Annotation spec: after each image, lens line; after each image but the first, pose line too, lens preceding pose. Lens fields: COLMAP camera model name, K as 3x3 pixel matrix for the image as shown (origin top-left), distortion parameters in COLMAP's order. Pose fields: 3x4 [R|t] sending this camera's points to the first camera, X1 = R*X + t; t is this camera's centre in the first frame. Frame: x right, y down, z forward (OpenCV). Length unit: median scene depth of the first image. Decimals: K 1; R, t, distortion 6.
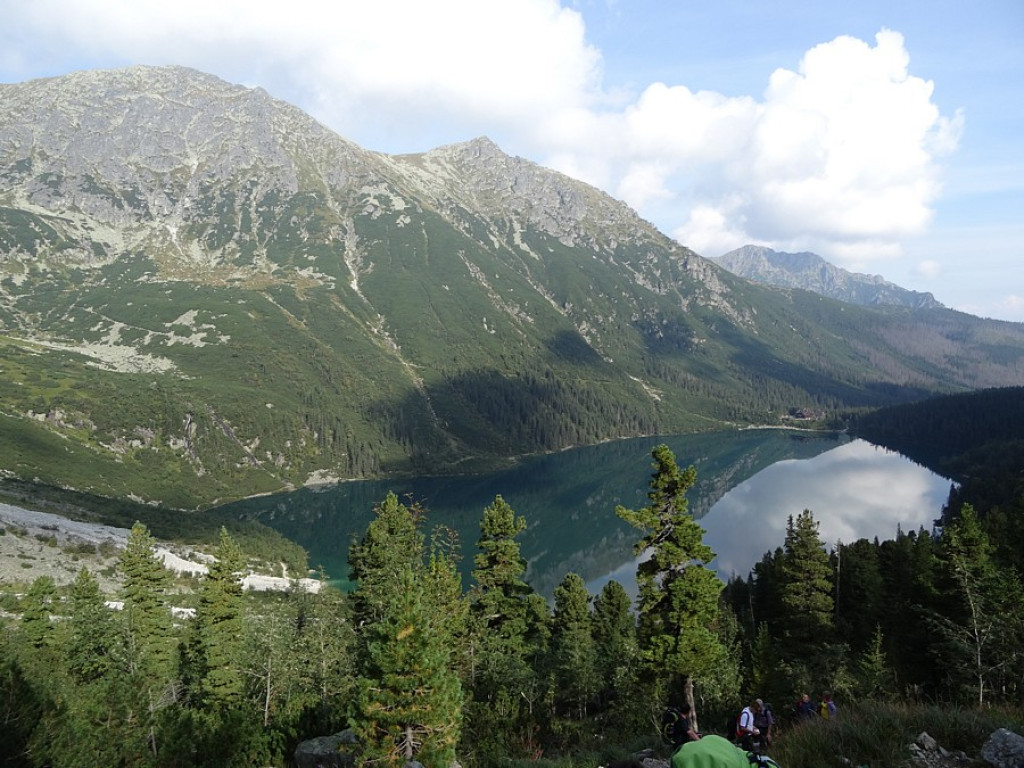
lens RADIAL K [[731.7, 0, 514.1], [0, 731.7, 380.9], [0, 0, 1]] dist [-0.002813, 0.004183]
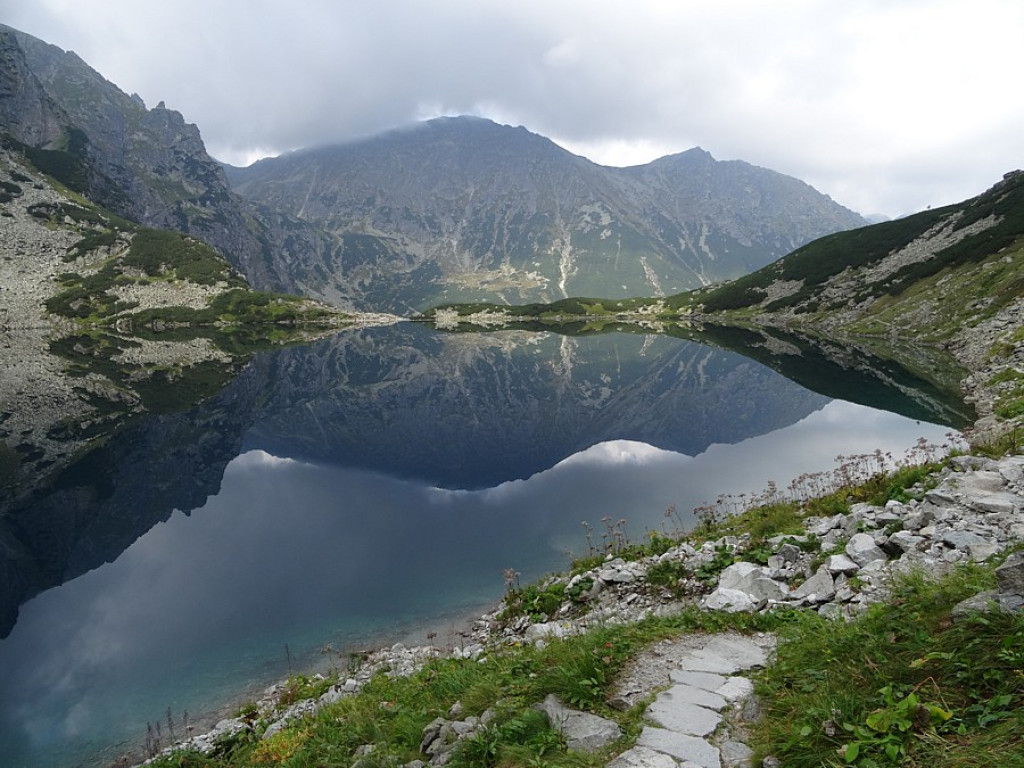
lens RADIAL K [[731.7, 0, 514.1], [0, 731.7, 380.9], [0, 0, 1]] dist [-0.002813, 0.004183]
pose [[0.926005, 0.062256, -0.372343, 0.220783], [-0.040092, 0.996948, 0.066982, -0.029550], [0.375377, -0.047098, 0.925675, -0.352528]]
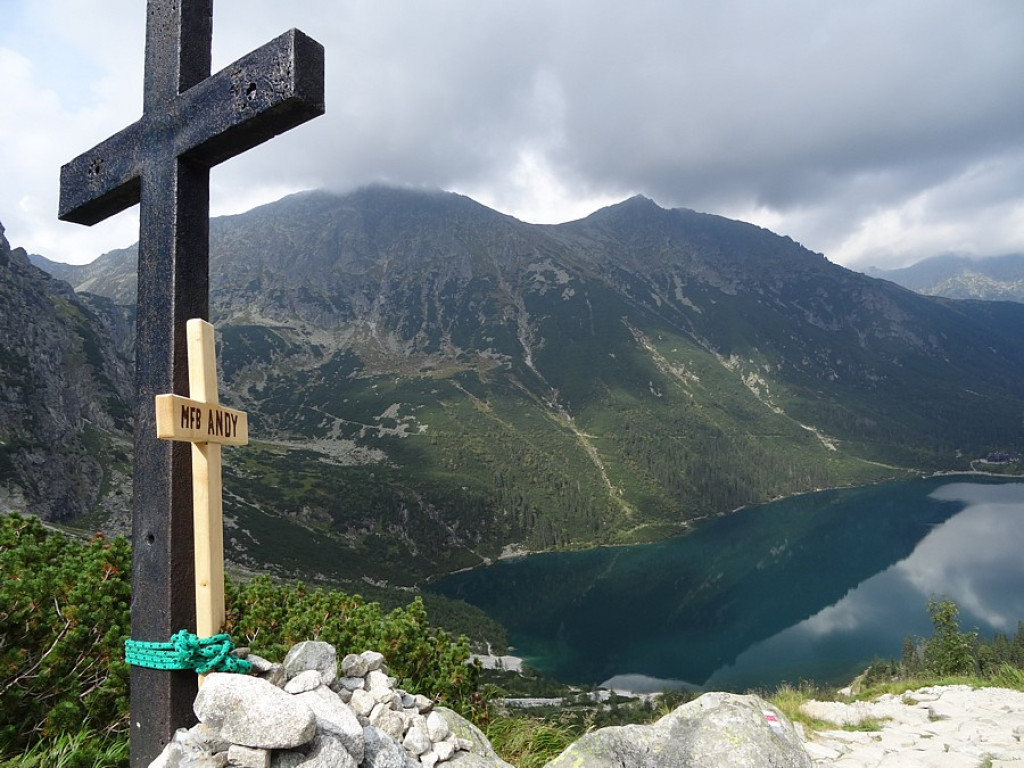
lens RADIAL K [[731.7, 0, 514.1], [0, 731.7, 380.9], [0, 0, 1]] dist [-0.002813, 0.004183]
pose [[0.967012, -0.087372, -0.239279, 0.018649], [0.075922, 0.995502, -0.056675, -0.036323], [0.243154, 0.036639, 0.969295, -0.062240]]
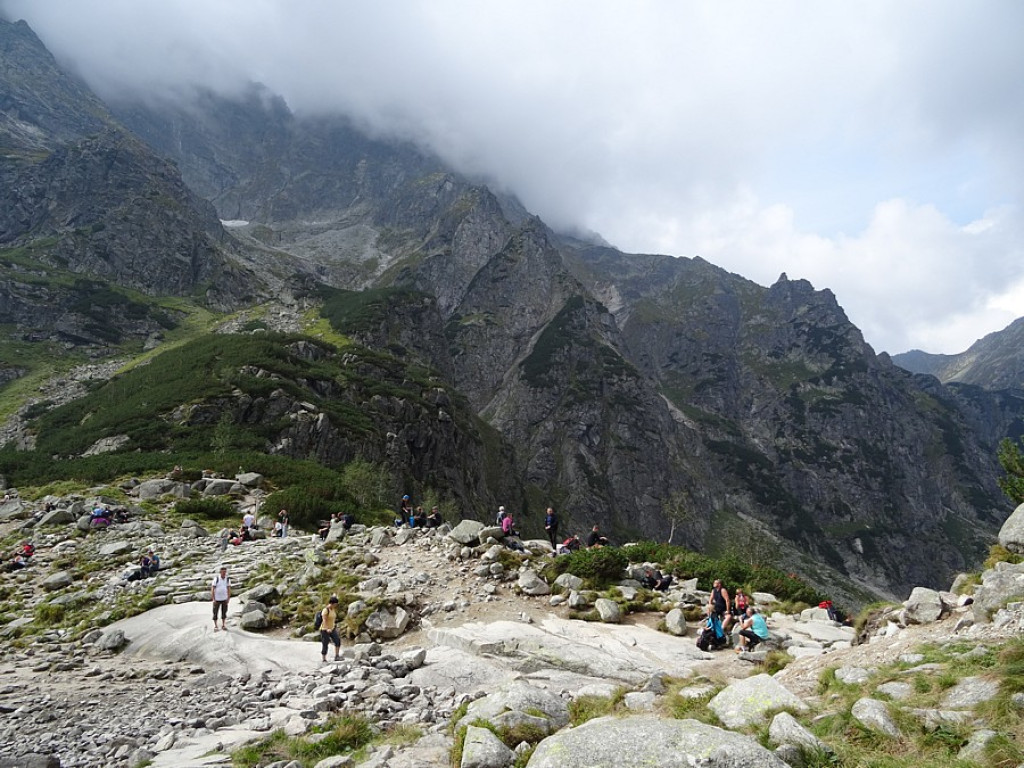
lens RADIAL K [[731.7, 0, 514.1], [0, 731.7, 380.9], [0, 0, 1]] dist [-0.002813, 0.004183]
pose [[0.222650, -0.207463, -0.952568, 0.060083], [-0.007541, 0.976699, -0.214481, -0.035736], [0.974869, 0.054937, 0.215897, -0.062614]]
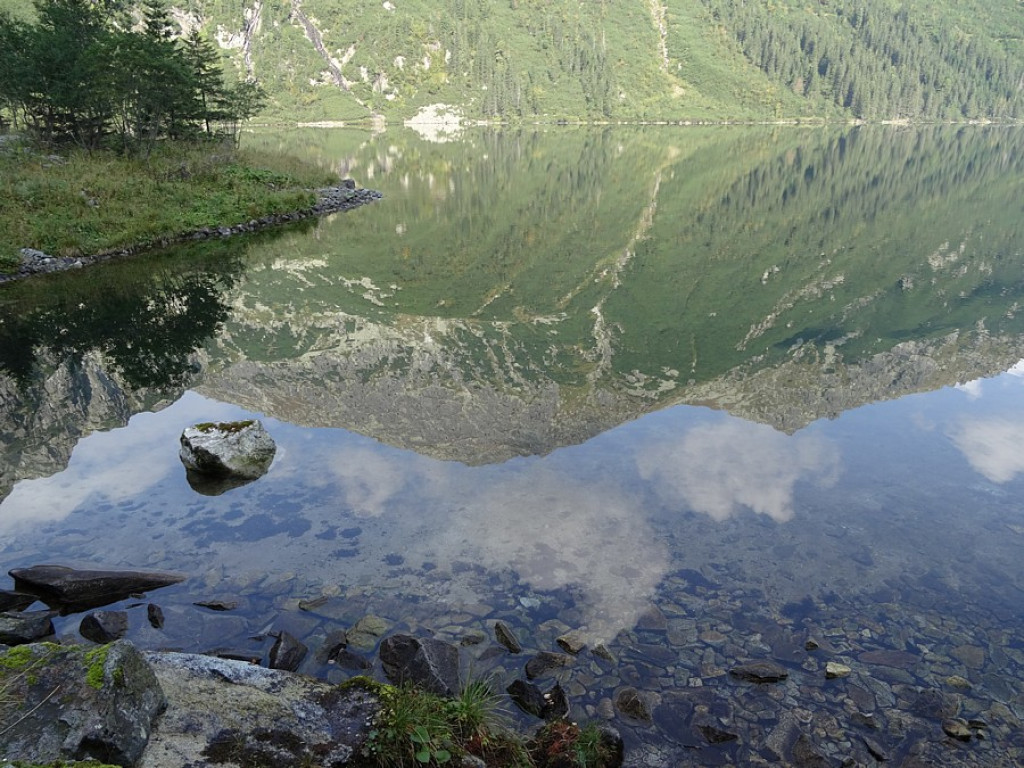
lens RADIAL K [[731.7, 0, 514.1], [0, 731.7, 380.9], [0, 0, 1]] dist [-0.002813, 0.004183]
pose [[0.894471, 0.176362, -0.410876, 0.050845], [-0.049113, 0.952118, 0.301761, 0.084123], [0.444421, -0.249737, 0.860303, 0.231885]]
